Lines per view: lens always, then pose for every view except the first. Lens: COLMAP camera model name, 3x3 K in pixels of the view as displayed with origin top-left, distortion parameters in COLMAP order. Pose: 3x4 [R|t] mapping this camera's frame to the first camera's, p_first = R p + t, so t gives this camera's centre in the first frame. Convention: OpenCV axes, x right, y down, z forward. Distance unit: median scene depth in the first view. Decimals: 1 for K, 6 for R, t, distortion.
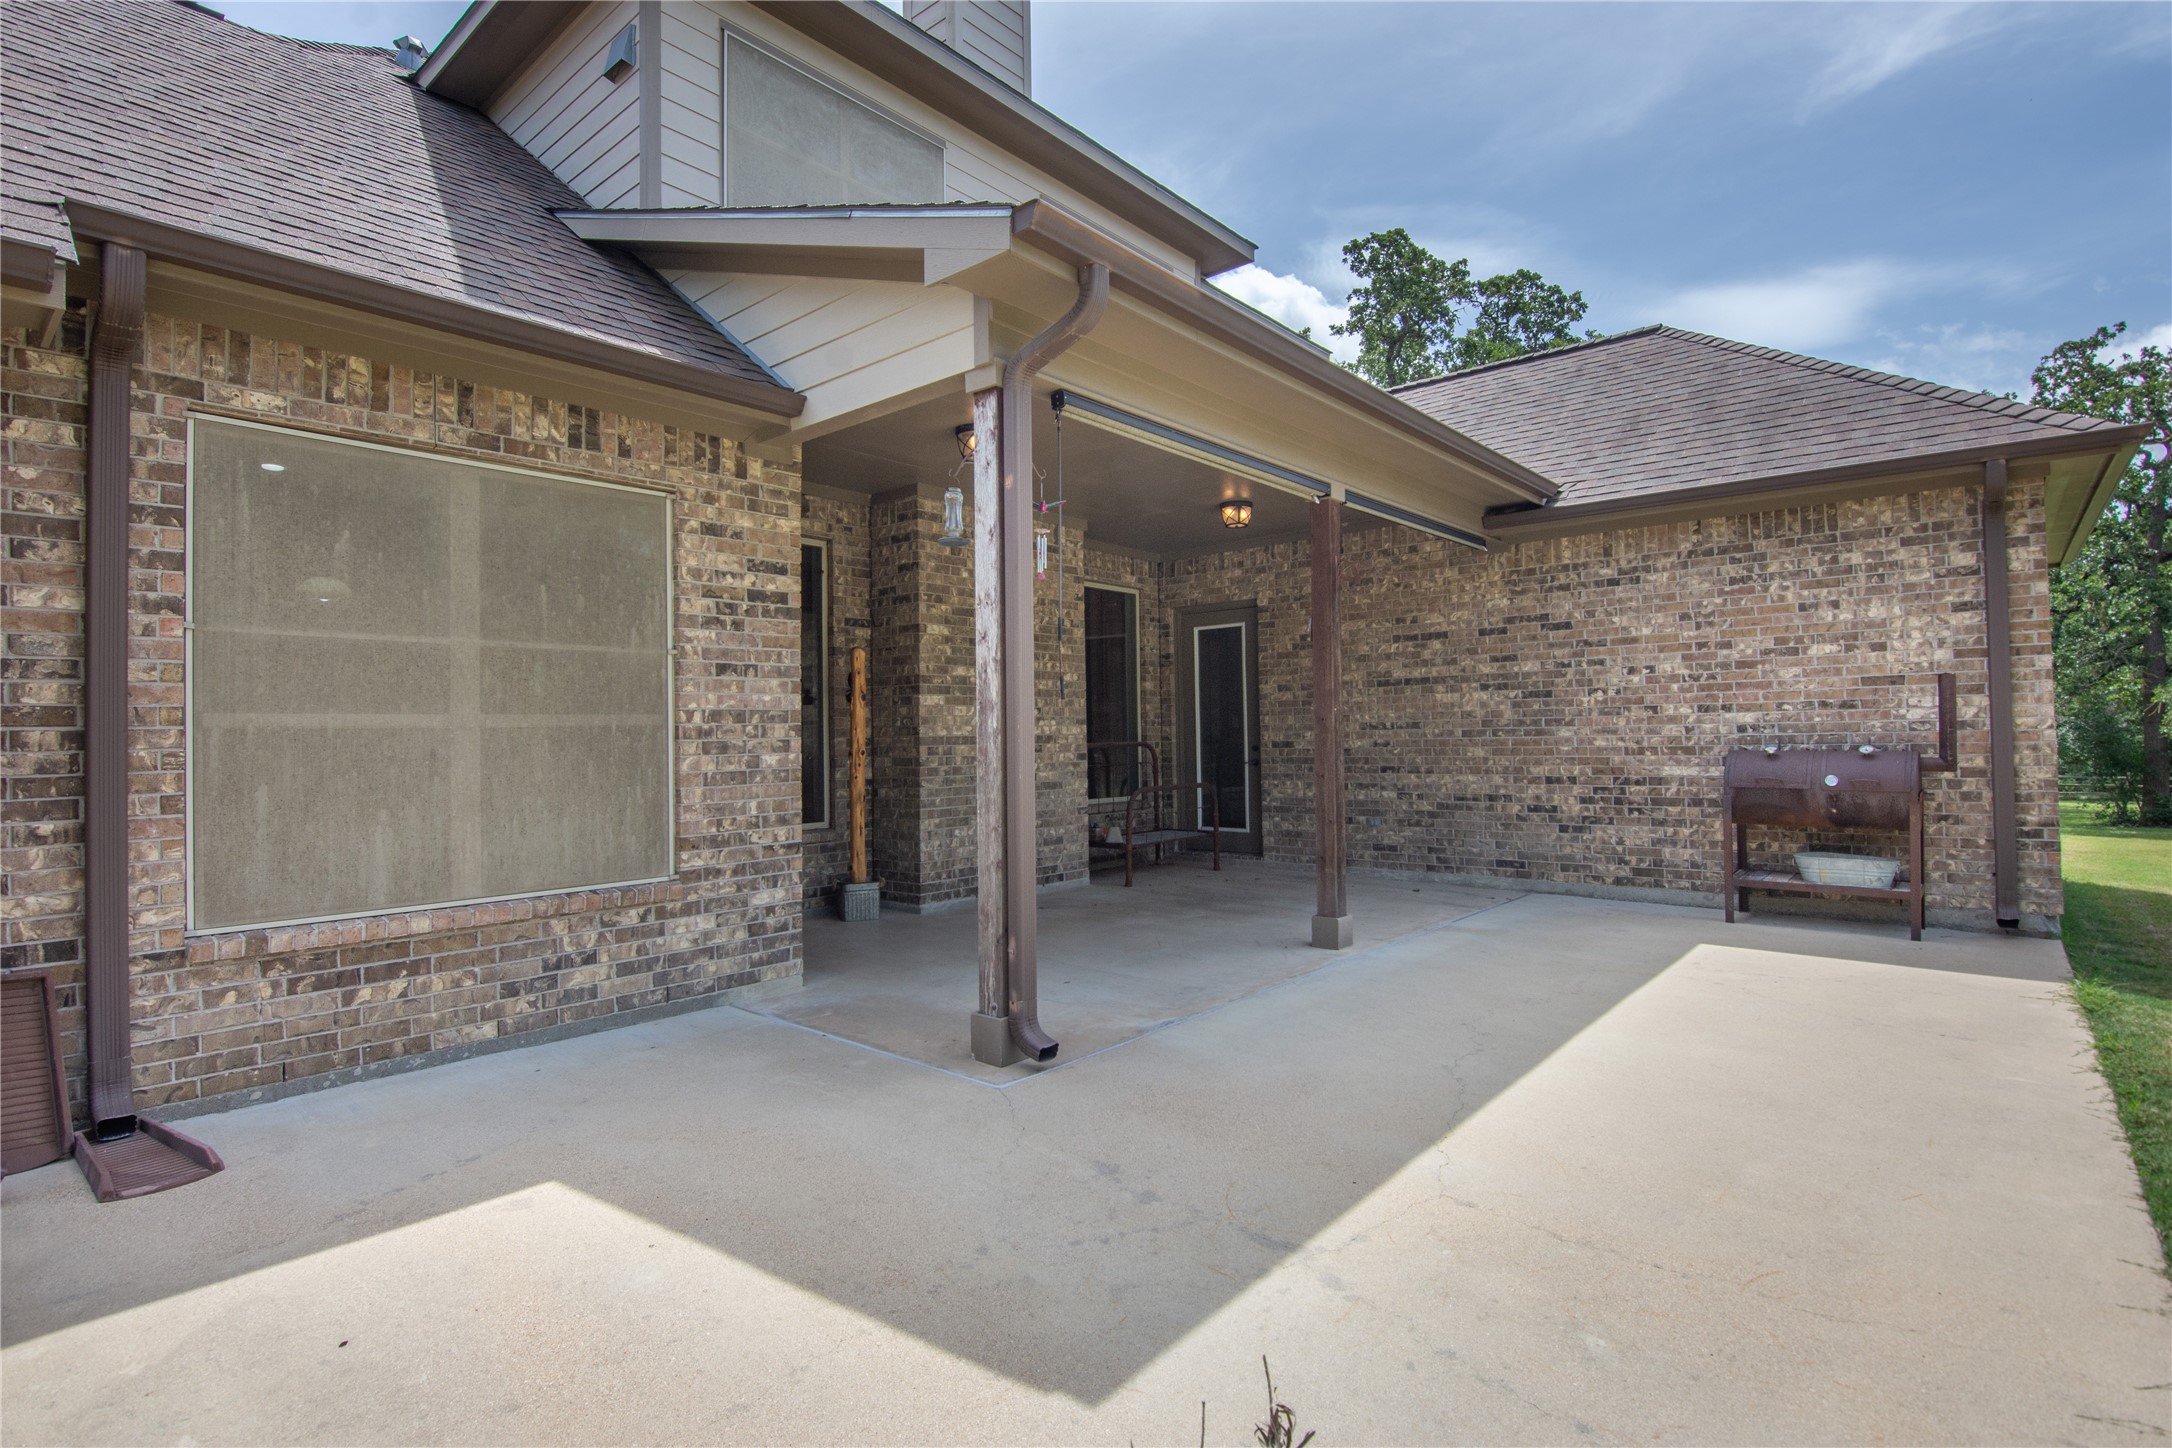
lens RADIAL K [[1046.4, 0, 1087.1], [0, 1046.4, 728.0], [0, 0, 1]] dist [-0.000337, -0.000031]
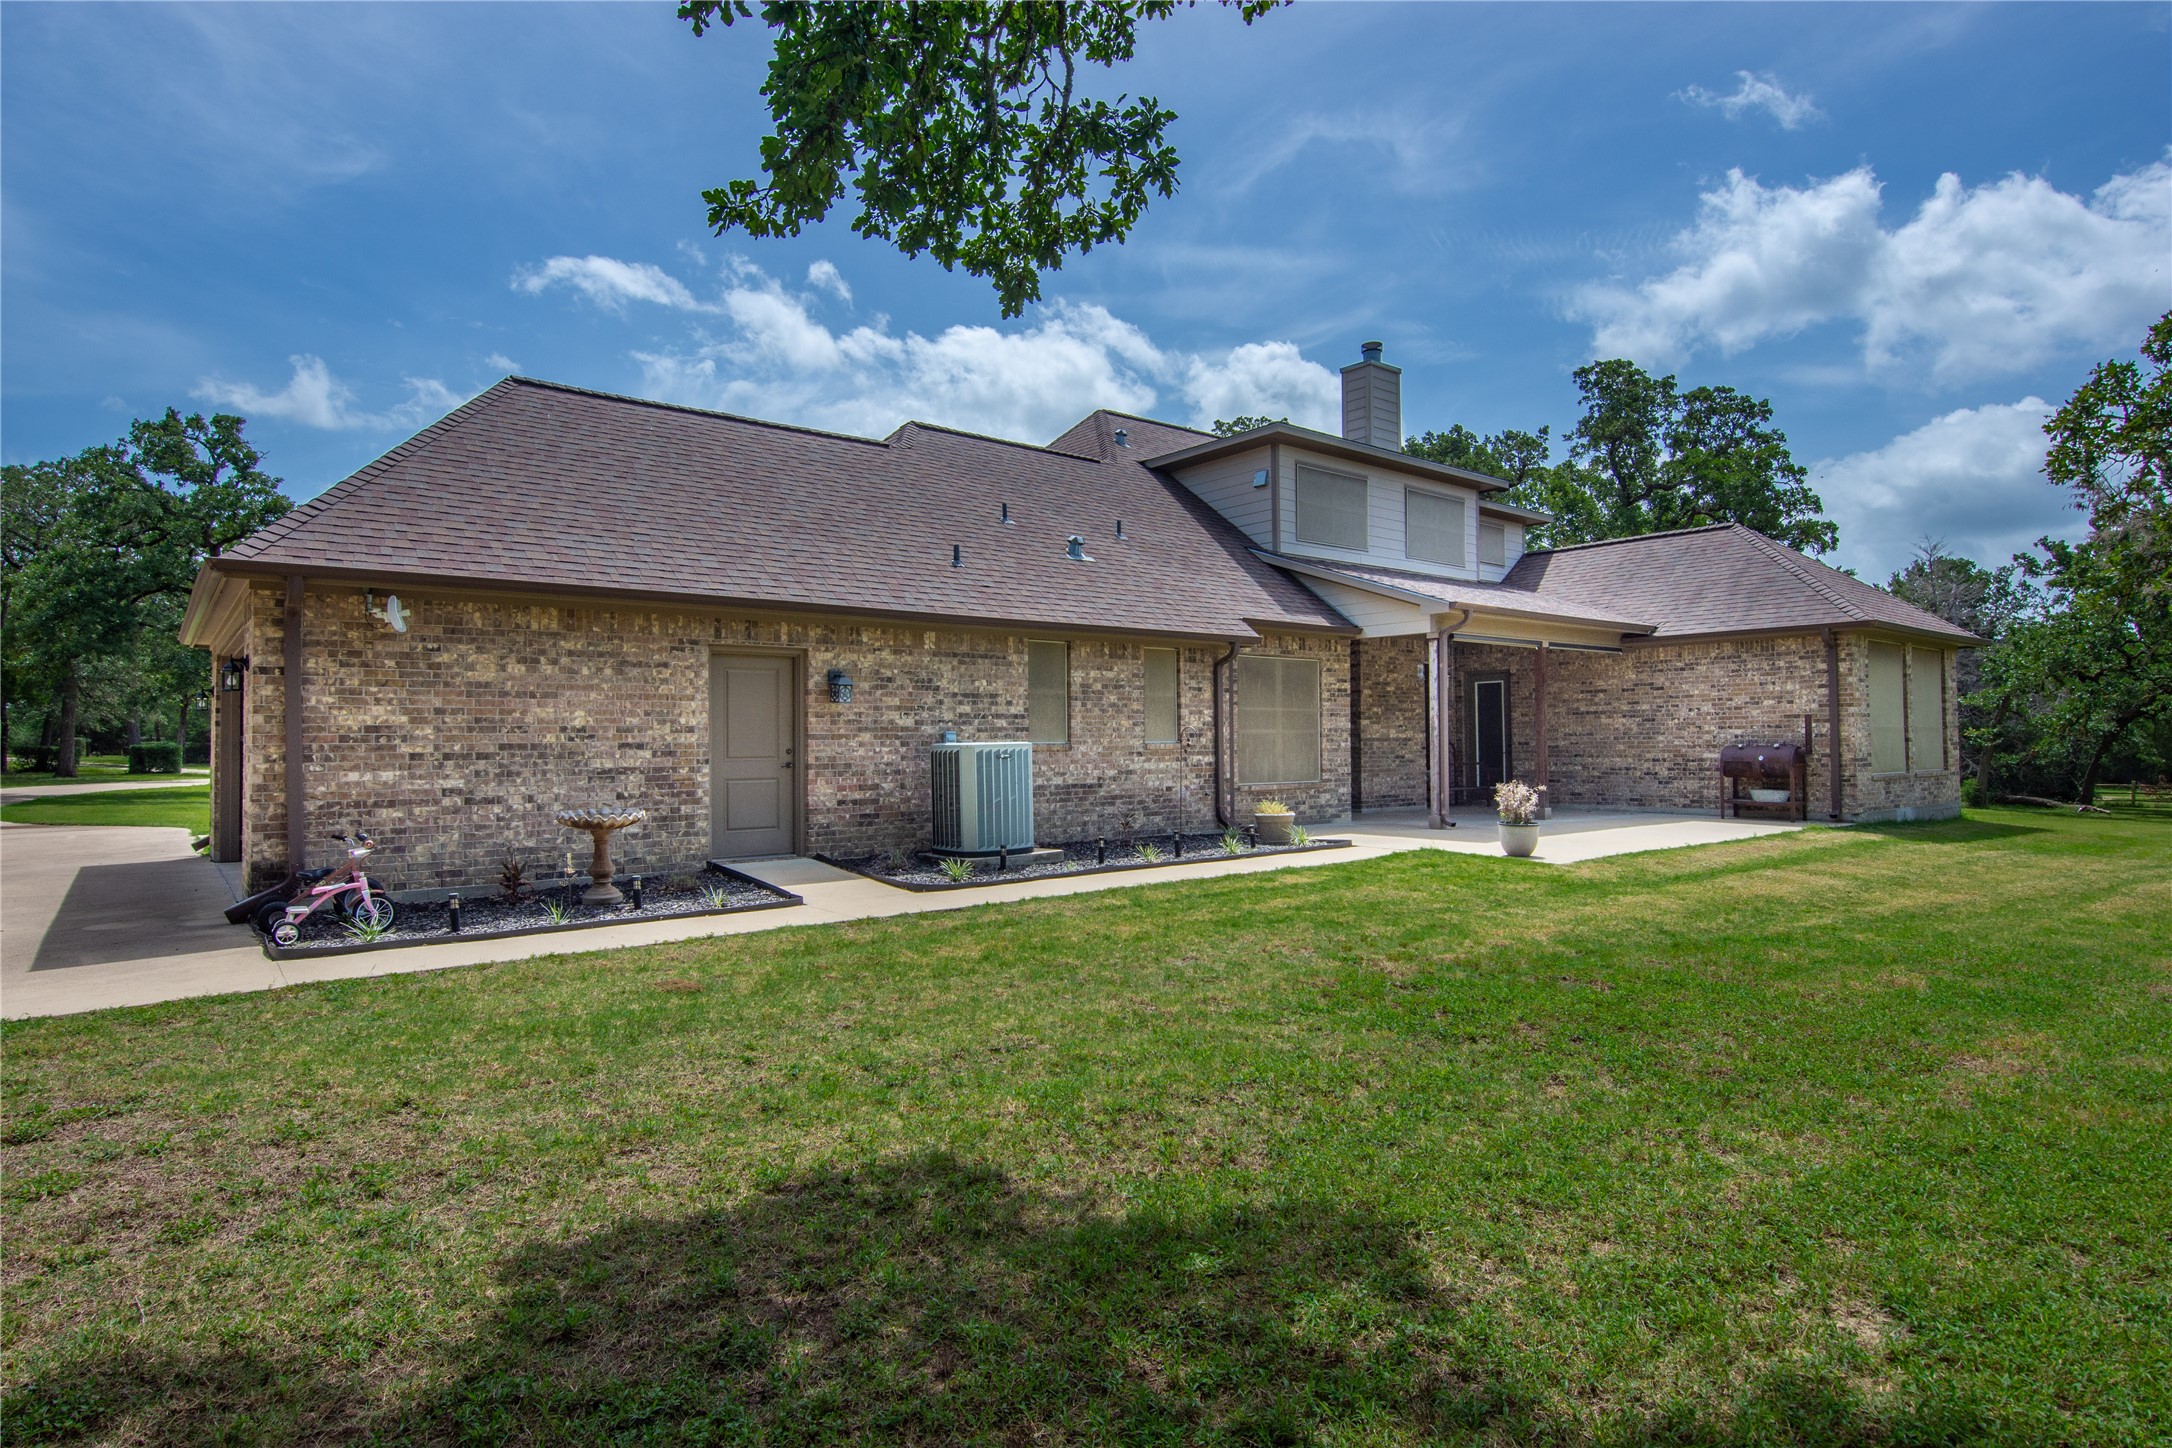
lens RADIAL K [[1160.9, 0, 1081.2], [0, 1160.9, 718.2], [0, 0, 1]] dist [0.000288, 0.000139]
pose [[0.983534, 0.003202, -0.180694, -0.304985], [-0.005584, 0.999904, -0.012678, 0.000738], [0.180636, 0.013478, 0.983458, -1.671423]]
